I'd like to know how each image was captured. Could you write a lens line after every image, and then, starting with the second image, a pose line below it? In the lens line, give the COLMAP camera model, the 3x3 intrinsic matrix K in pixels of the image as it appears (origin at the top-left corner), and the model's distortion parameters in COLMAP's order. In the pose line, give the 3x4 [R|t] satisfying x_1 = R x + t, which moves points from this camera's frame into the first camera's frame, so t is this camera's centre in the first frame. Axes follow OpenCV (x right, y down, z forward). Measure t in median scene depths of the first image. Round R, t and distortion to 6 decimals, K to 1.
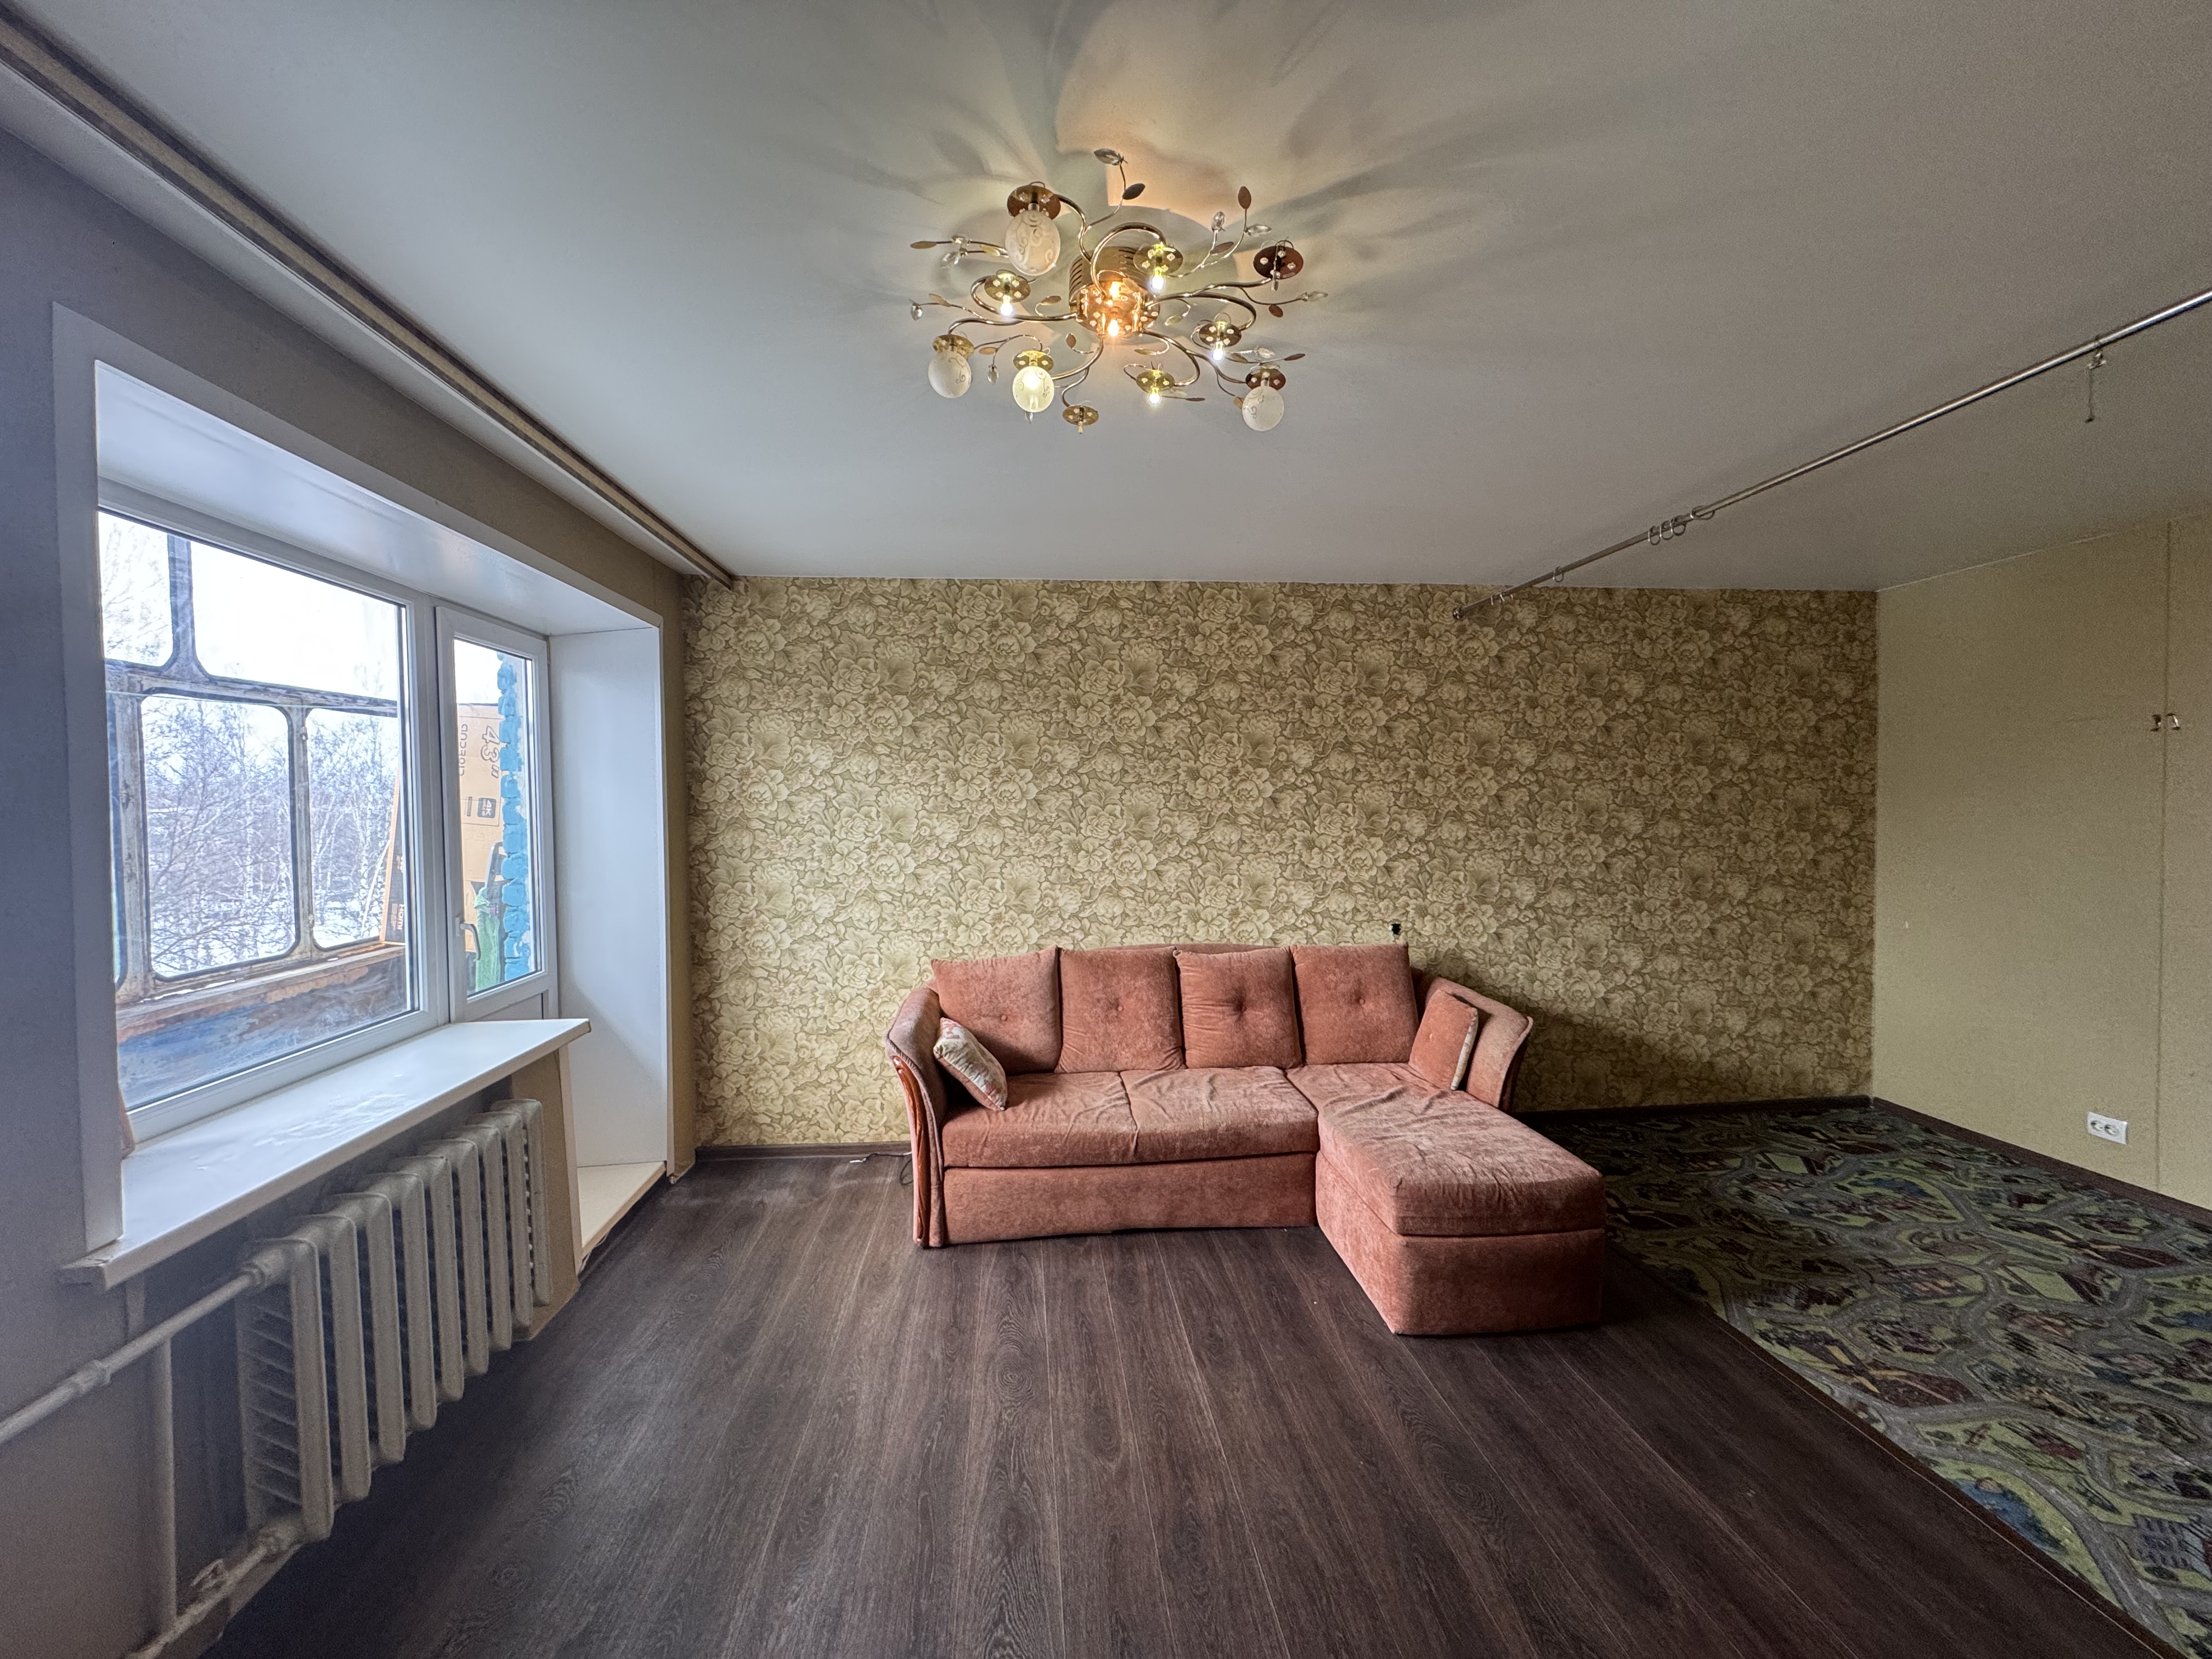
lens RADIAL K [[875.6, 0, 1103.5], [0, 875.6, 829.9], [0, 0, 1]] dist [-0.002218, 0.000487]
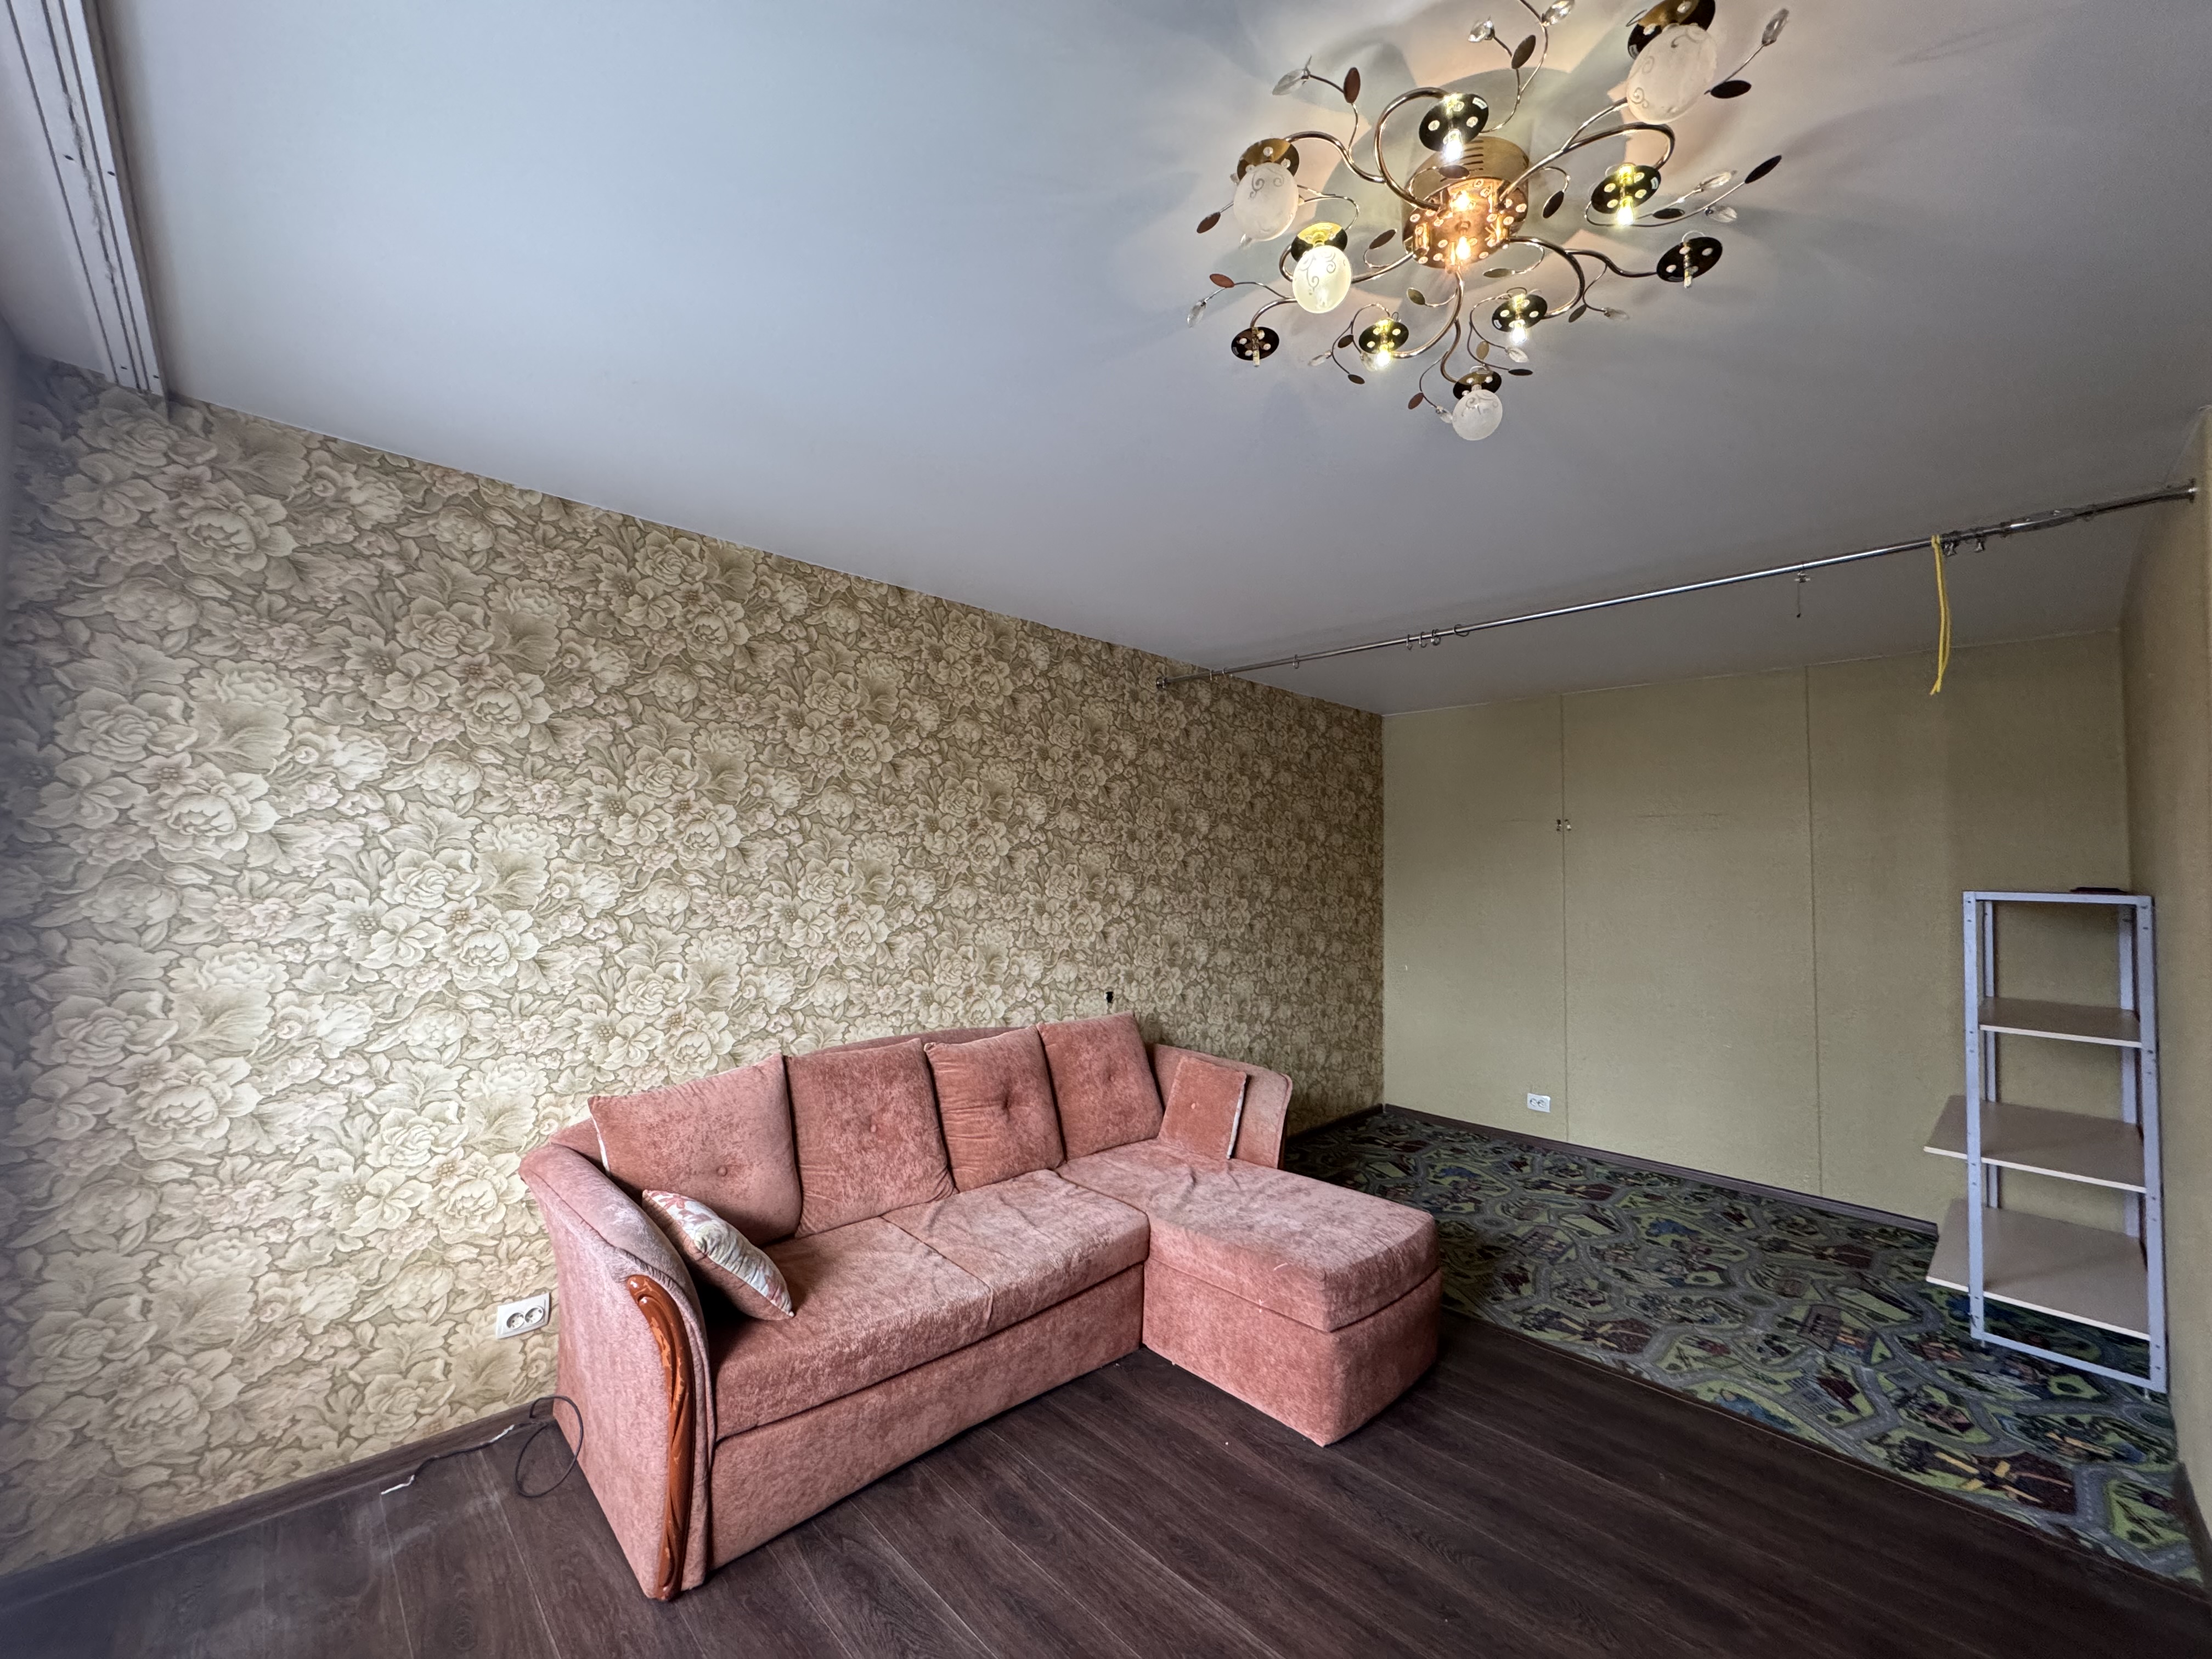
lens RADIAL K [[875.6, 0, 1105.1], [0, 875.6, 828.4], [0, 0, 1]] dist [-0.002218, 0.000487]
pose [[0.780341, 0.051624, 0.623219, -0.303081], [-0.004128, 0.996990, -0.077416, 0.003416], [-0.625340, 0.057838, 0.778206, 0.268832]]
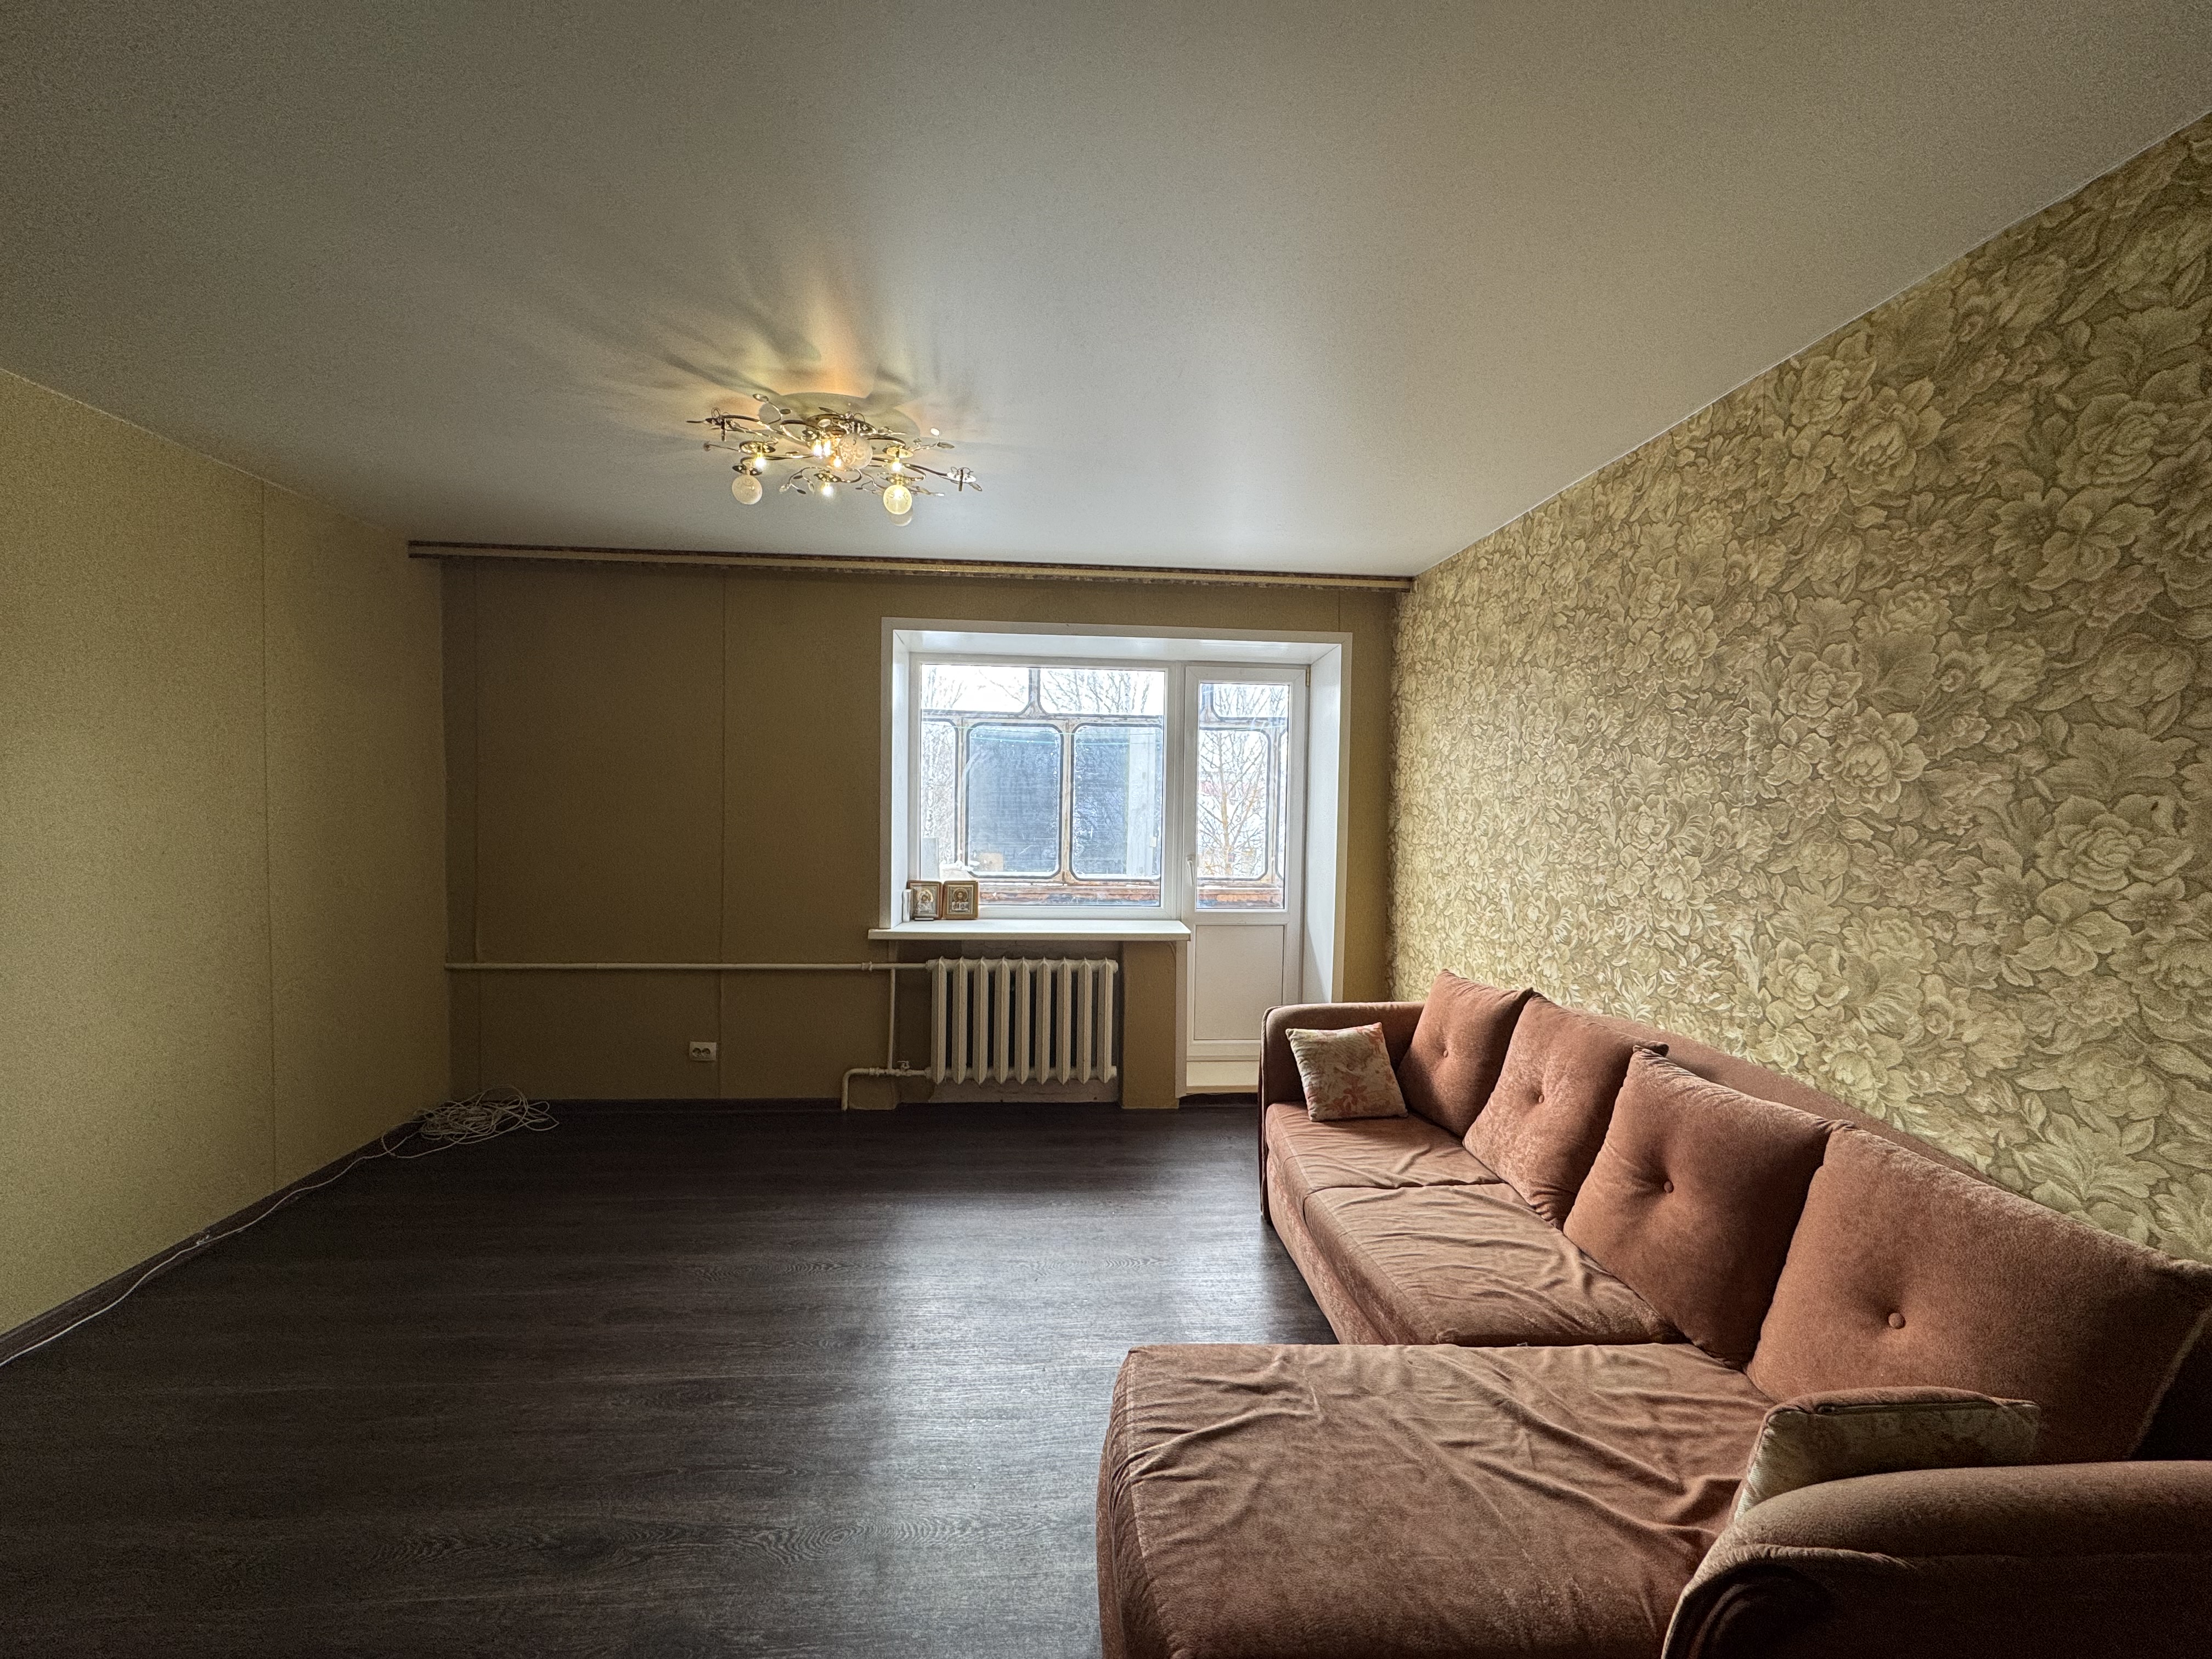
lens RADIAL K [[875.6, 0, 1105.3], [0, 875.6, 827.8], [0, 0, 1]] dist [-0.002218, 0.000487]
pose [[-0.017382, 0.044862, -0.998842, 0.668009], [-0.050249, 0.997691, 0.045685, -0.015115], [0.998585, 0.050985, -0.015088, 0.657088]]
